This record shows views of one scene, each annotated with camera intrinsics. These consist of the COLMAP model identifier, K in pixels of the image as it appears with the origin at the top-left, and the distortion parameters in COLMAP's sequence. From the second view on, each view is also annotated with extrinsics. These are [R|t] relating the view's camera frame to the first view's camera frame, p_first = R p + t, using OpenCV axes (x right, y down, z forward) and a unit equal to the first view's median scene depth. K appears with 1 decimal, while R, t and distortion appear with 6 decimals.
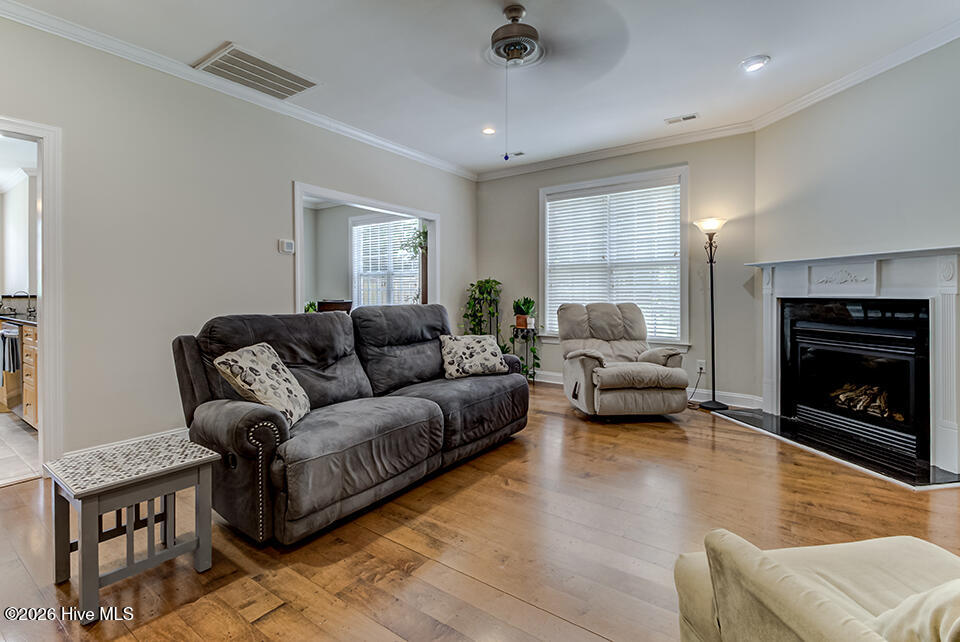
lens RADIAL K [[452.6, 0, 475.1], [0, 452.6, 299.2], [0, 0, 1]] dist [0.012694, -0.007577]
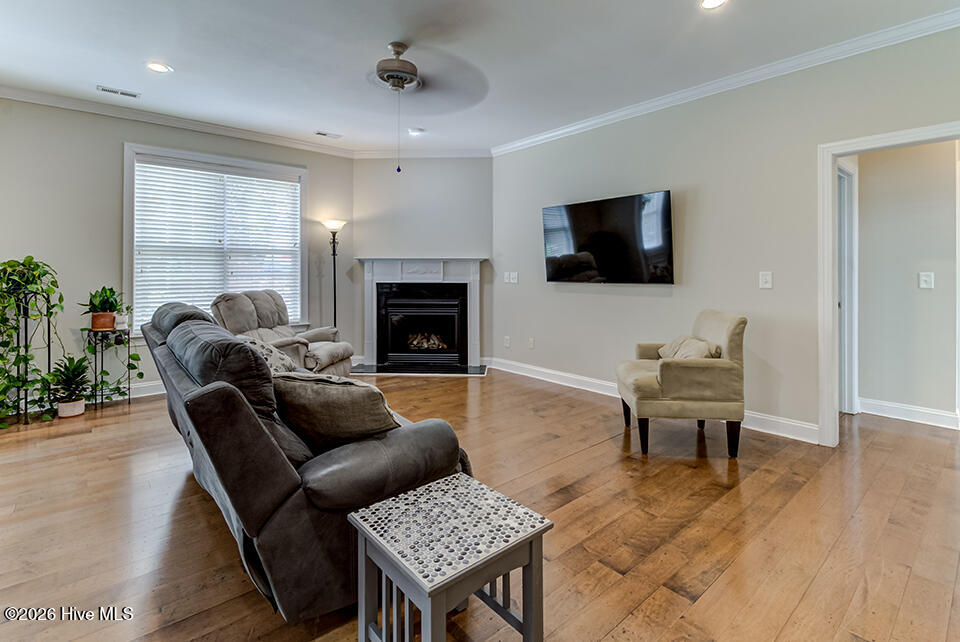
lens RADIAL K [[452.6, 0, 497.8], [0, 452.6, 272.1], [0, 0, 1]] dist [0.012694, -0.007577]
pose [[0.203119, 0.001773, 0.979152, -0.606479], [0.008846, 0.999954, -0.003646, -0.025643], [-0.979114, 0.009403, 0.203094, 0.308300]]
